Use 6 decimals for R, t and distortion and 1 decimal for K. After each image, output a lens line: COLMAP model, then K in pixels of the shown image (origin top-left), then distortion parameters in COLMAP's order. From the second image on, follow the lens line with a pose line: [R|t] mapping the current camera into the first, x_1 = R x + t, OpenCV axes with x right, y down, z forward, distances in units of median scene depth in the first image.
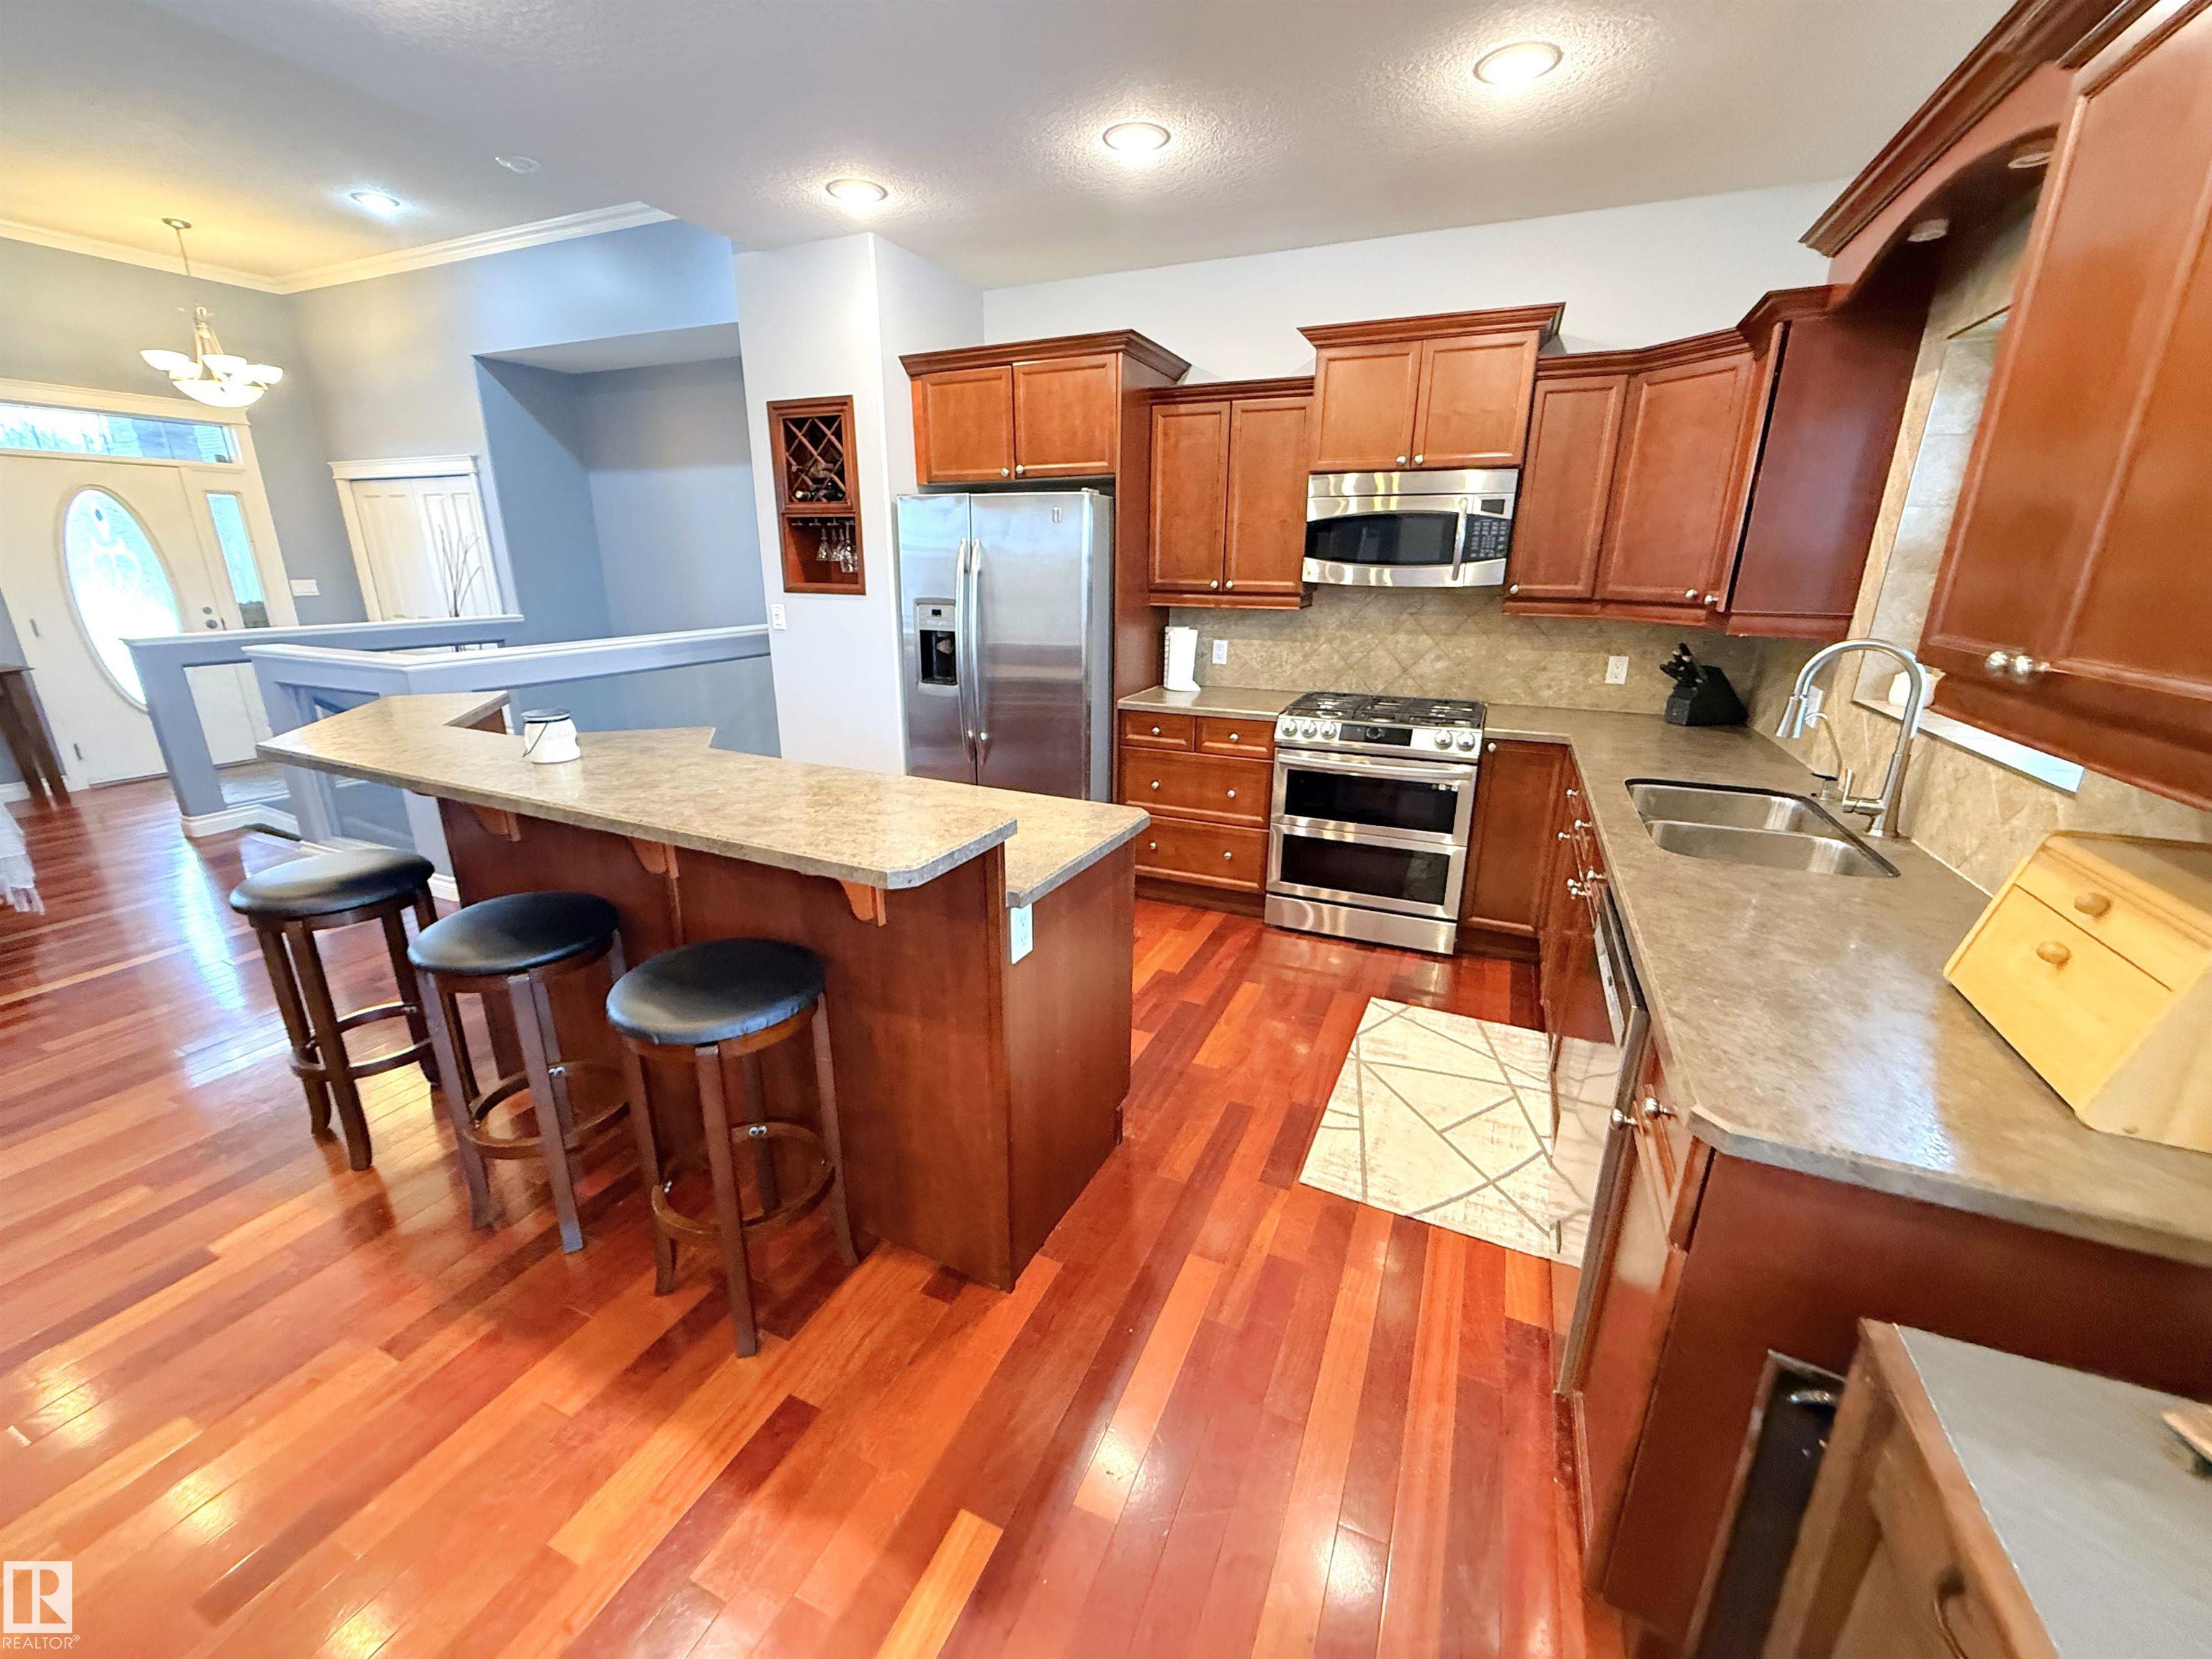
lens RADIAL K [[892.6, 0, 1100.4], [0, 892.6, 832.1], [0, 0, 1]] dist [0.005836, 0.000218]
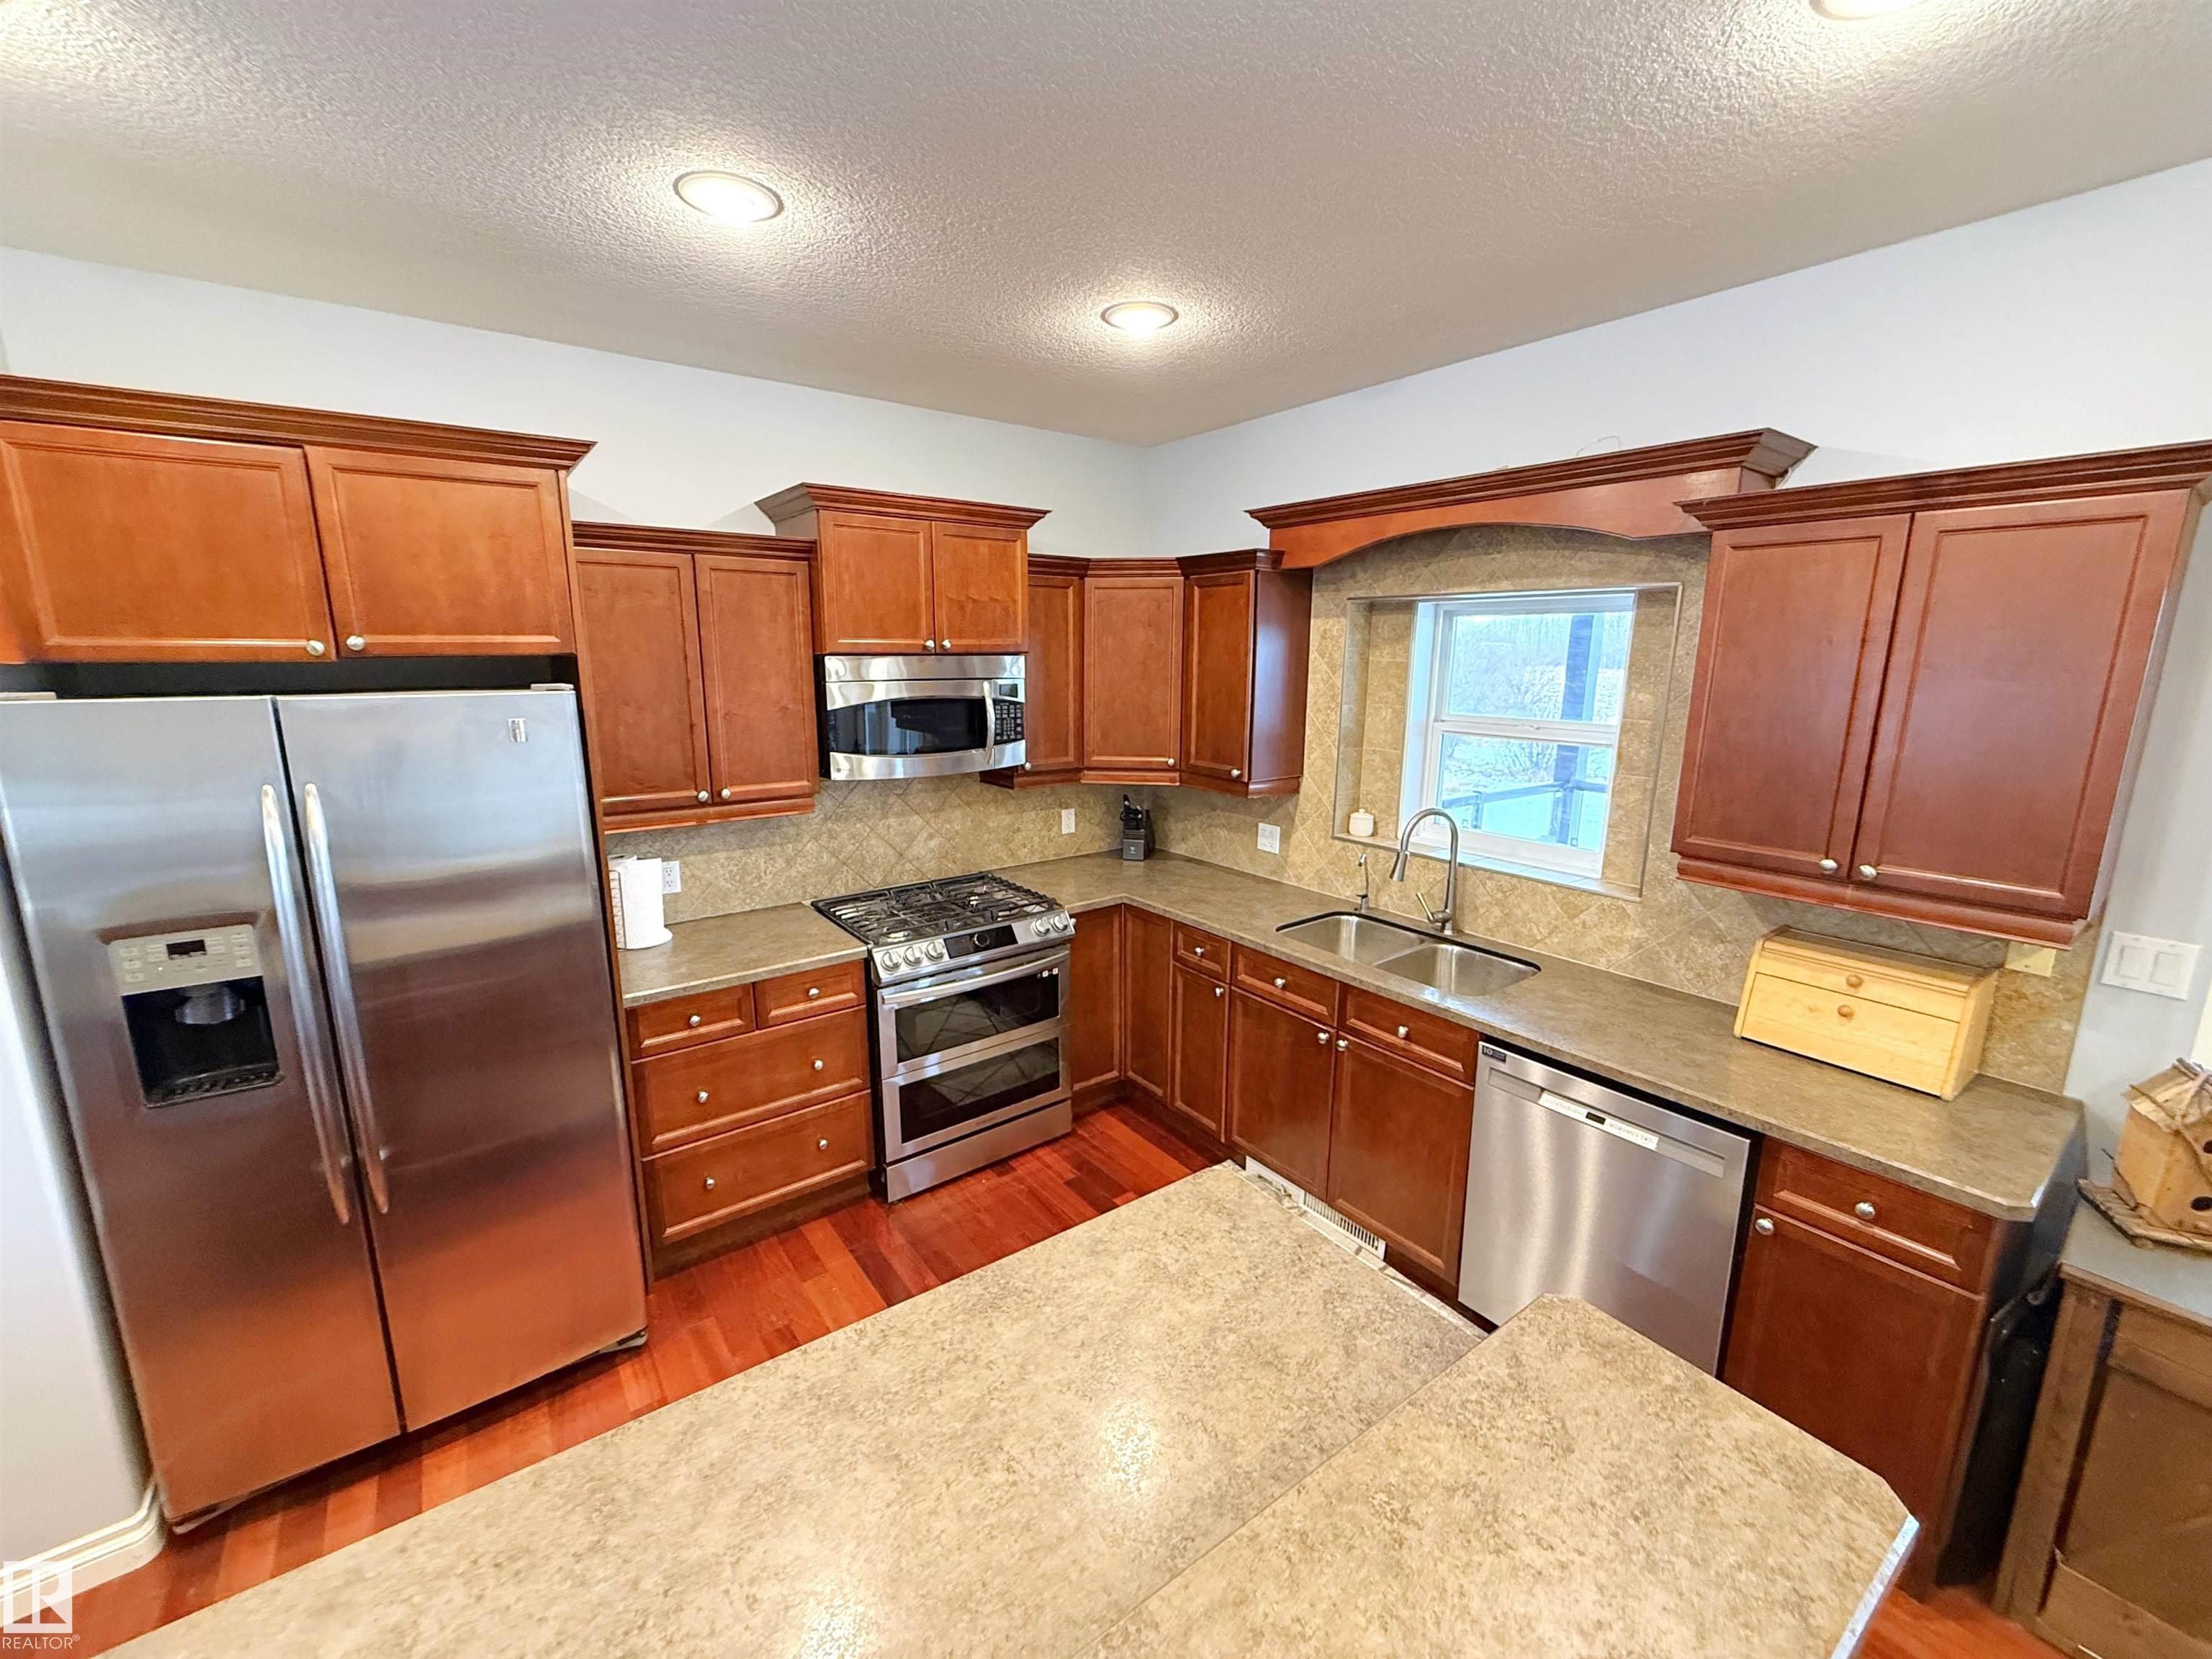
lens RADIAL K [[880.3, 0, 1097.1], [0, 880.3, 829.8], [0, 0, 1]] dist [-0.001057, 0.000250]
pose [[0.484023, -0.180177, 0.856305, -0.331380], [0.260022, 0.963986, 0.055858, -0.210110], [-0.835530, 0.195622, 0.513441, 0.382107]]
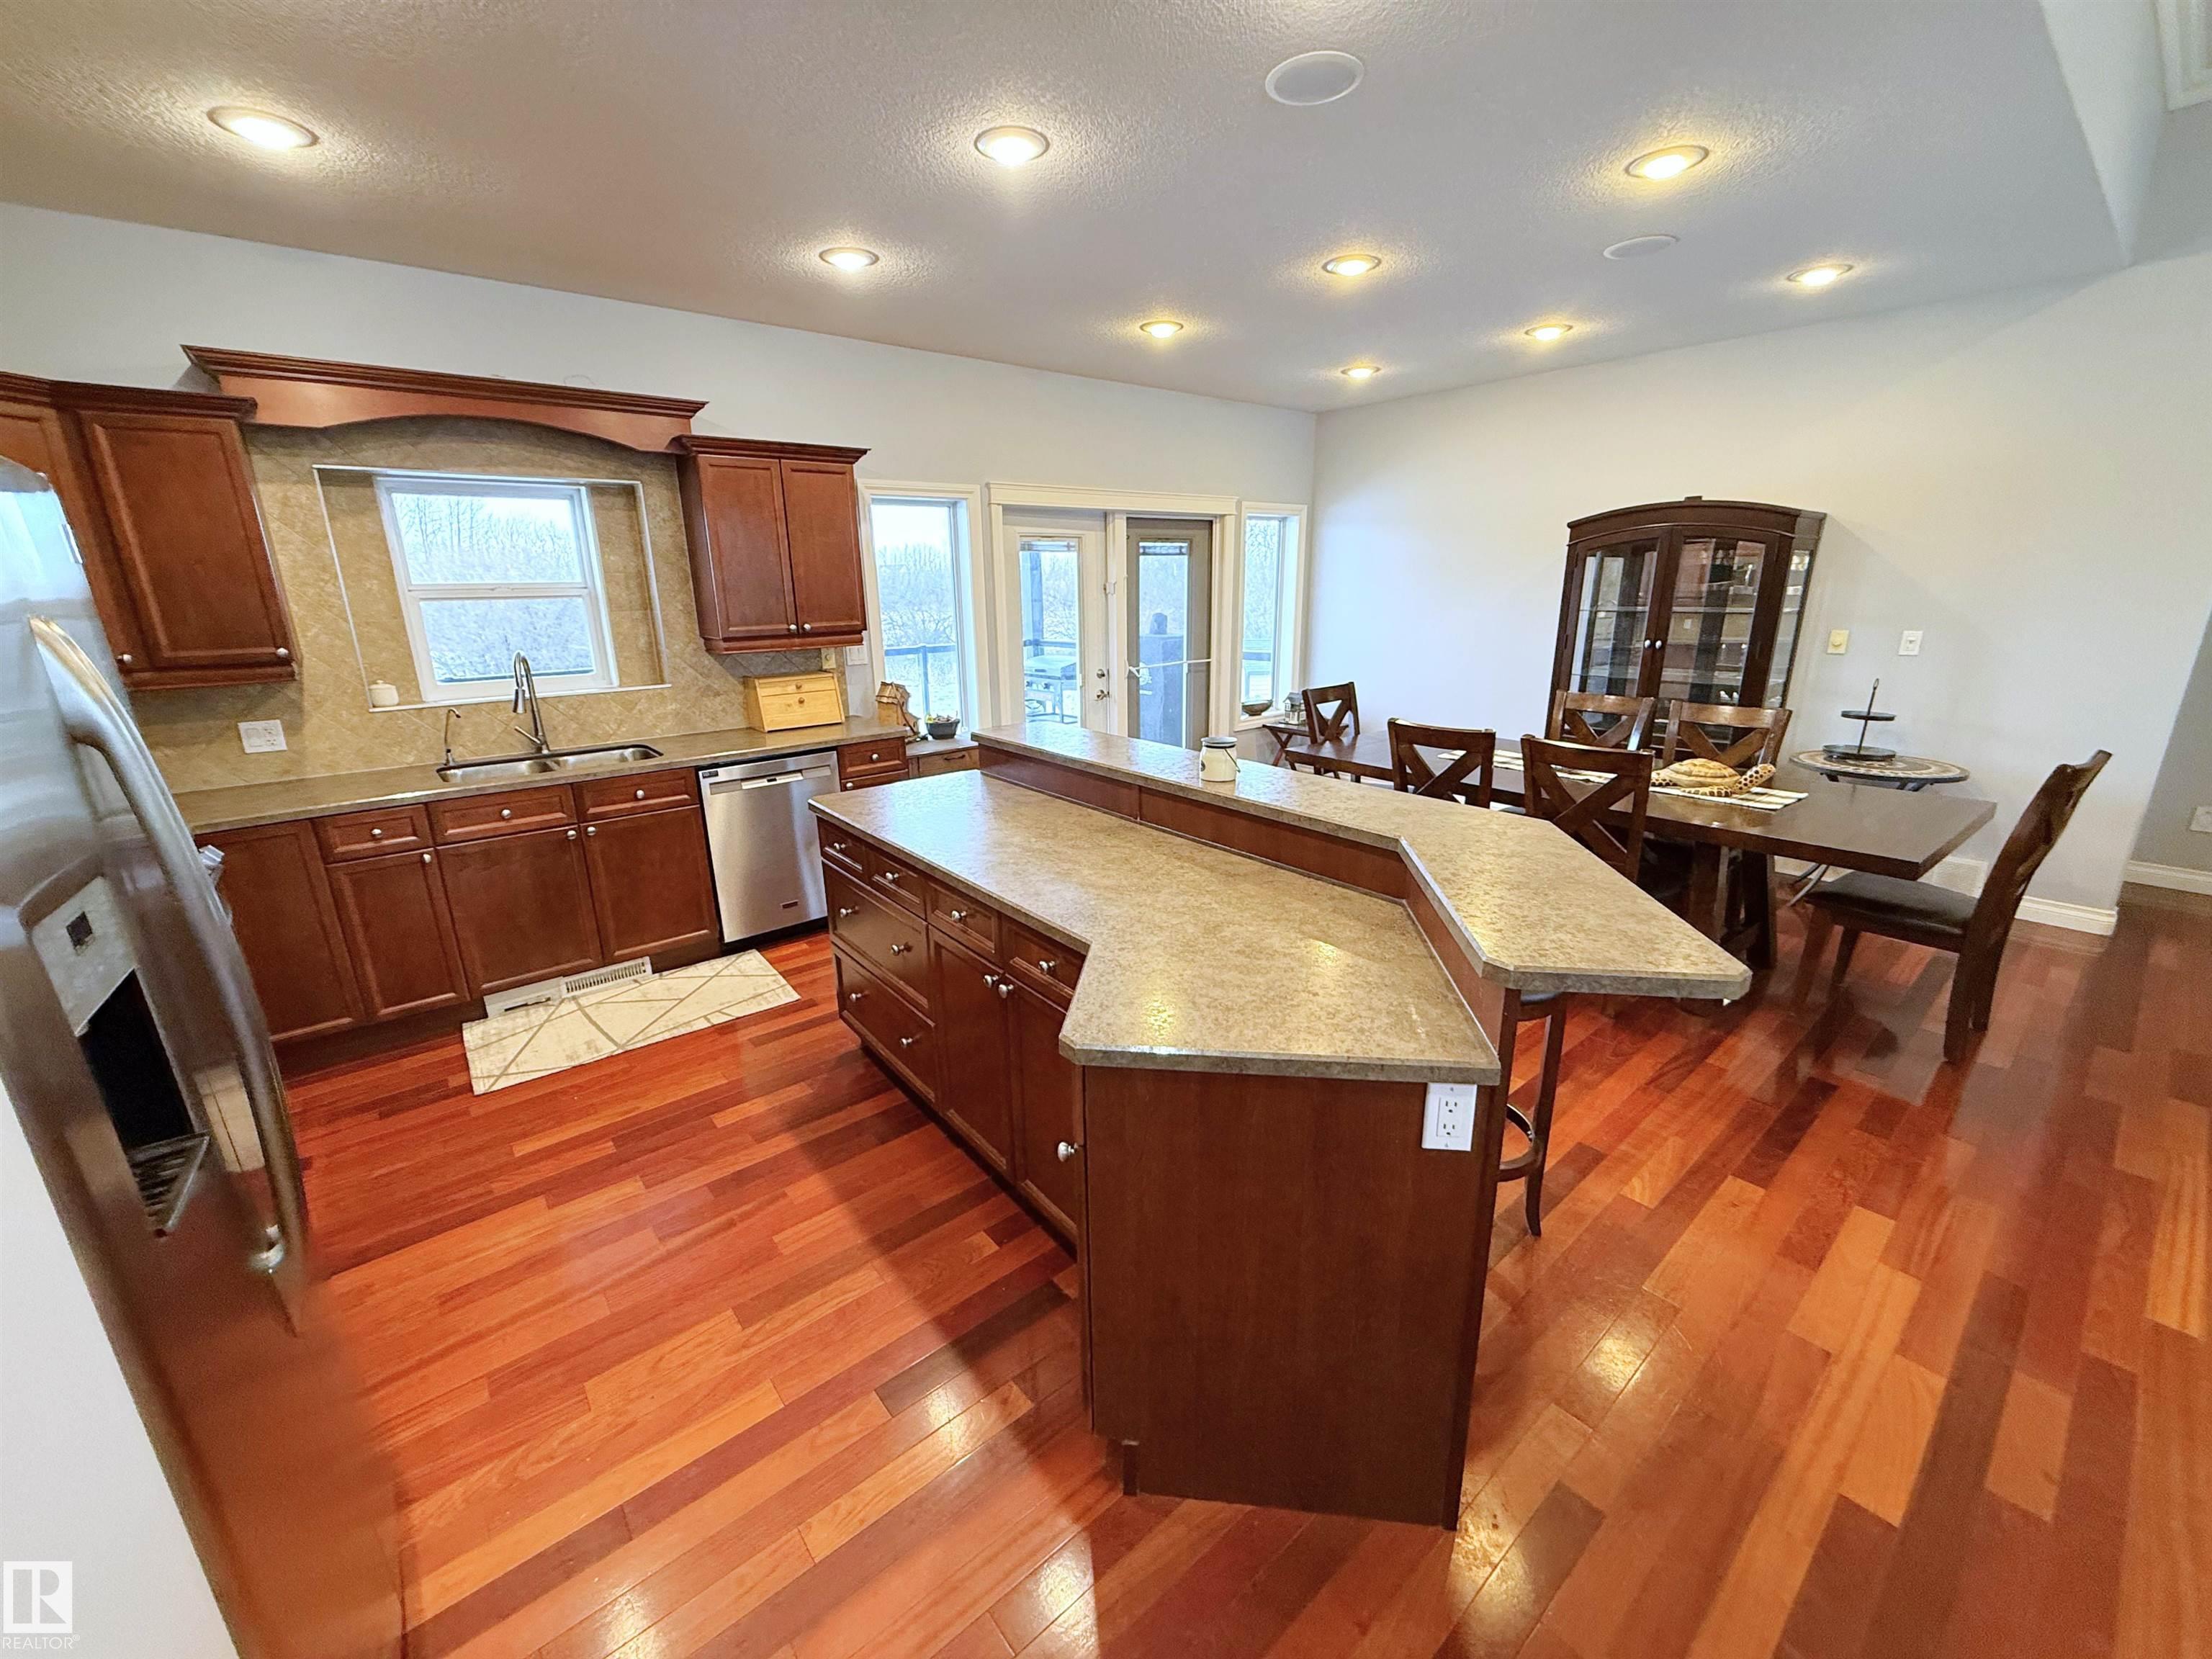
lens RADIAL K [[880.3, 0, 1097.1], [0, 880.3, 829.8], [0, 0, 1]] dist [-0.001057, 0.000250]
pose [[-0.894572, -0.112525, 0.432527, -0.521126], [0.146104, 0.840981, 0.520966, -0.349578], [-0.422369, 0.529235, -0.735877, 1.054863]]
